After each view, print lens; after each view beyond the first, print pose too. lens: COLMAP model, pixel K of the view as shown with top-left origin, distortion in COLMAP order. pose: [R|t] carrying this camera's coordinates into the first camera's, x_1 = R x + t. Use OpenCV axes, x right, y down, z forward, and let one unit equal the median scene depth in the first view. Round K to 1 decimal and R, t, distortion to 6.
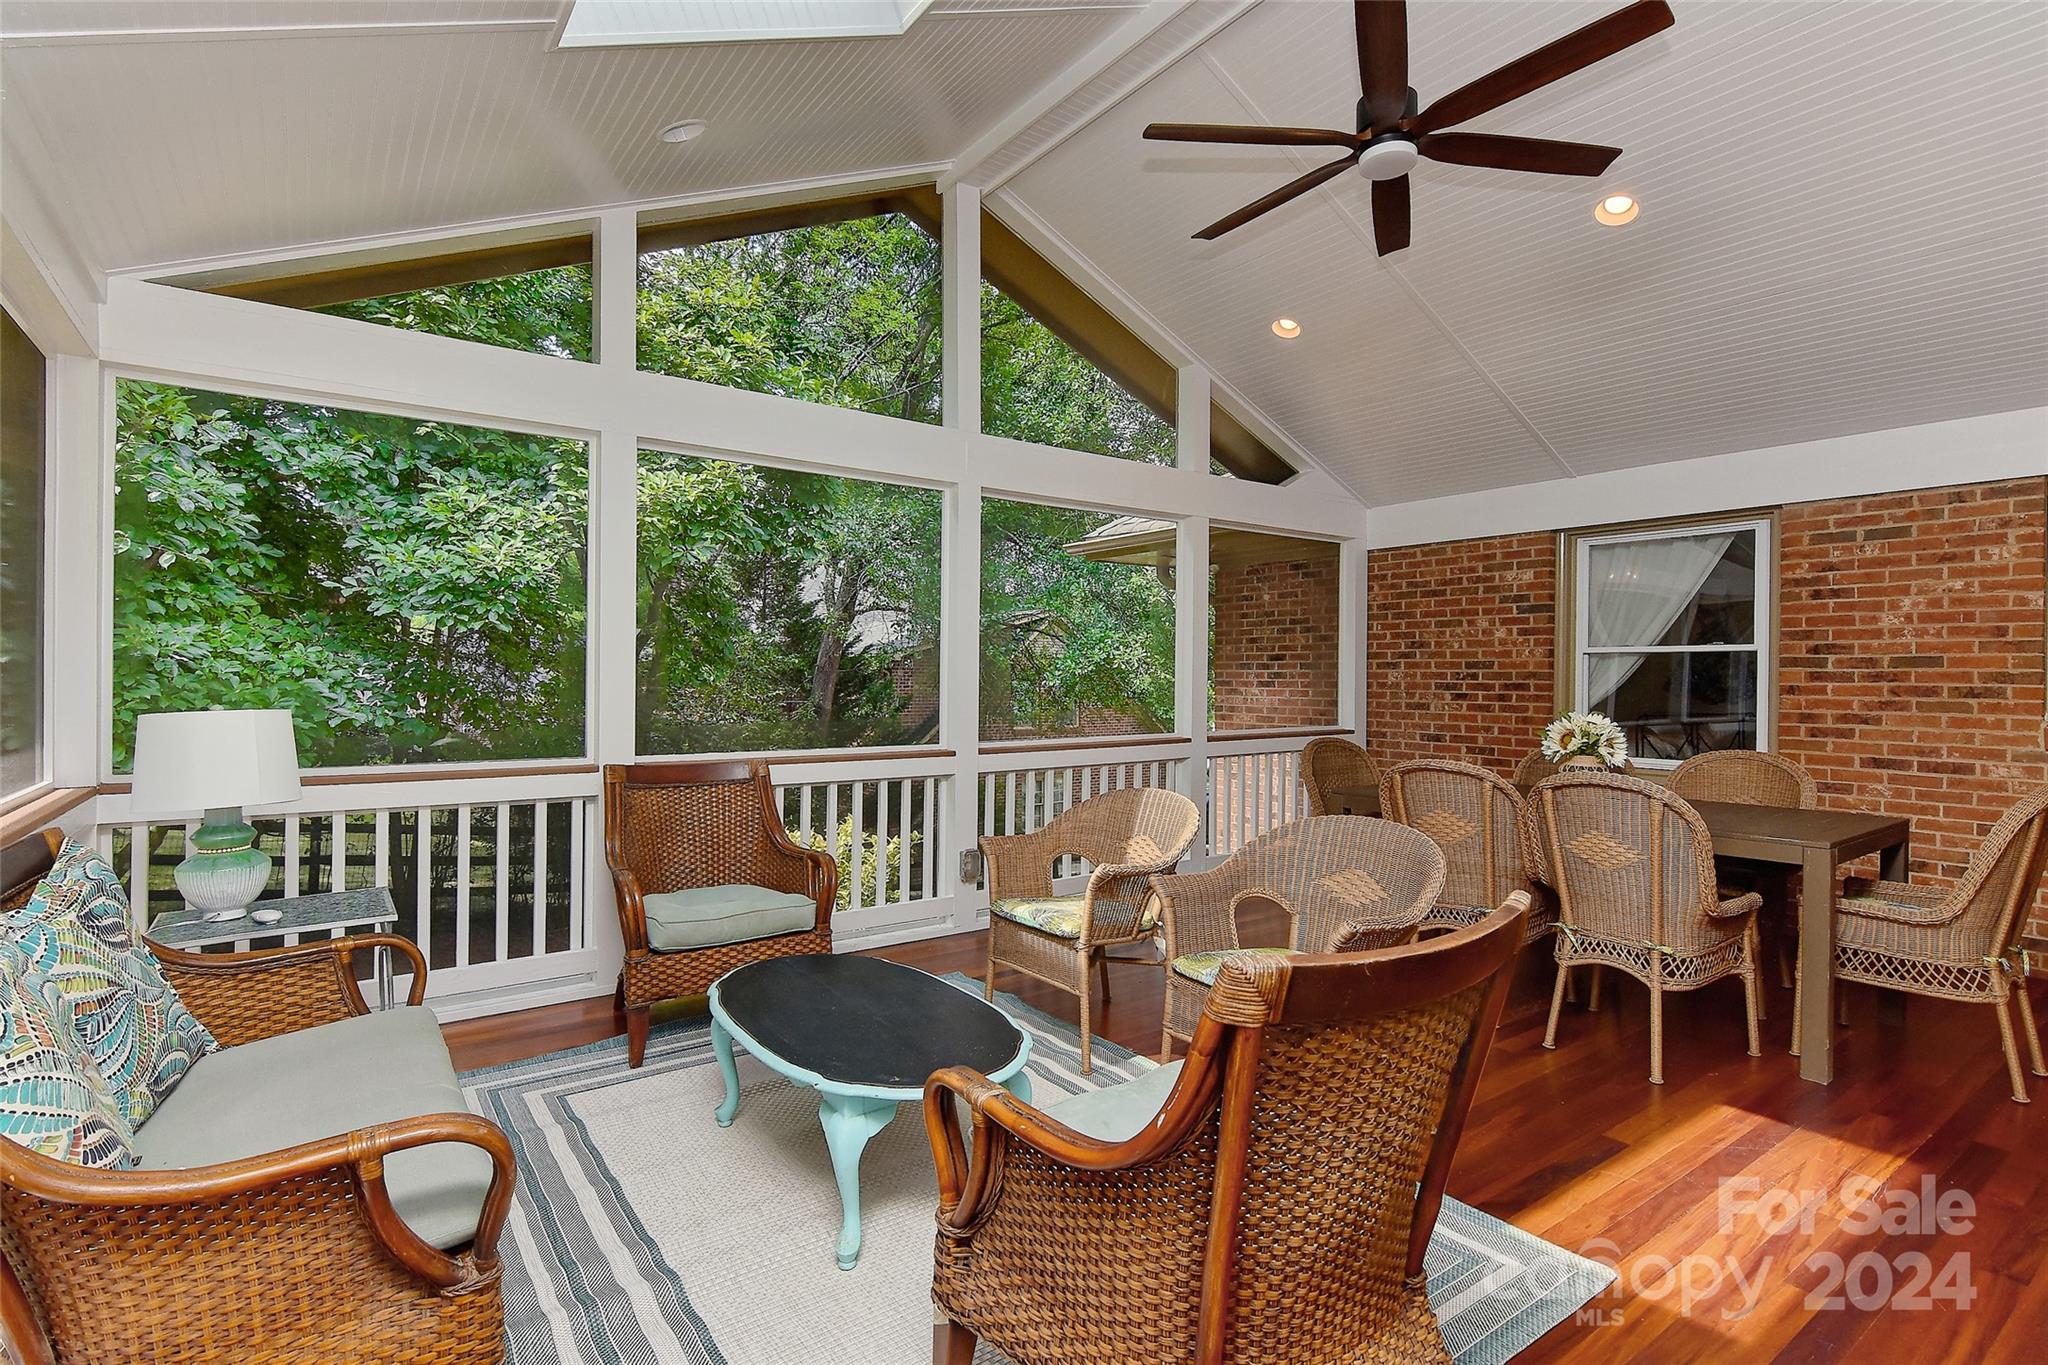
lens RADIAL K [[1011.2, 0, 1007.9], [0, 1011.2, 682.2], [0, 0, 1]] dist [0.002850, -0.002455]
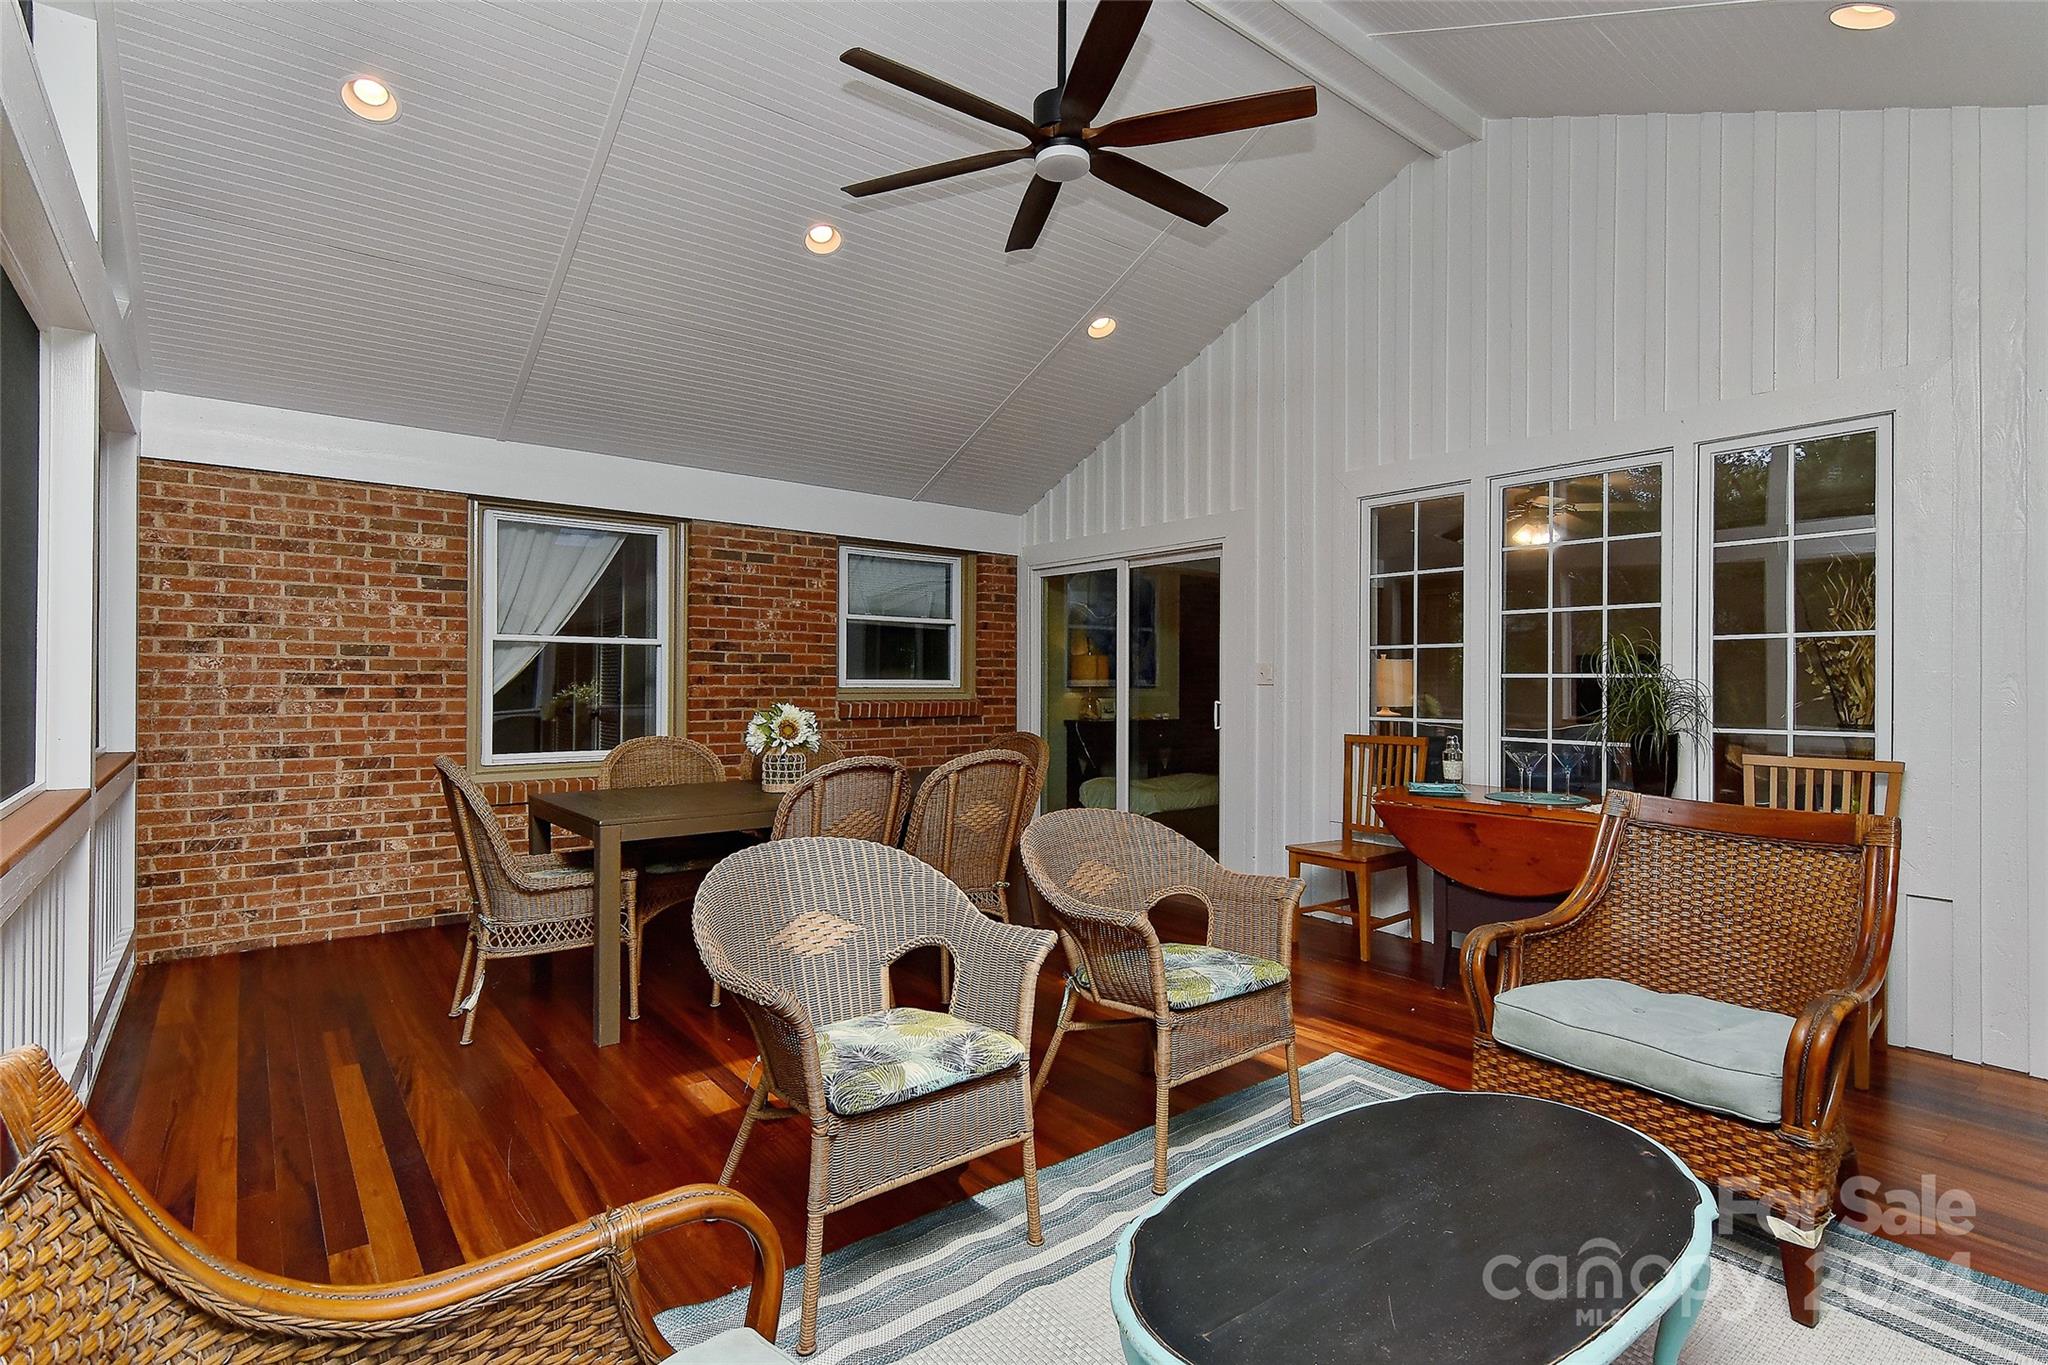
lens RADIAL K [[1011.2, 0, 1021.3], [0, 1011.2, 682.3], [0, 0, 1]] dist [0.002850, -0.002455]
pose [[-0.068153, -0.008802, 0.997636, -0.338144], [-0.002739, 0.999959, 0.008636, -0.000925], [-0.997671, -0.002144, -0.068174, 0.586357]]
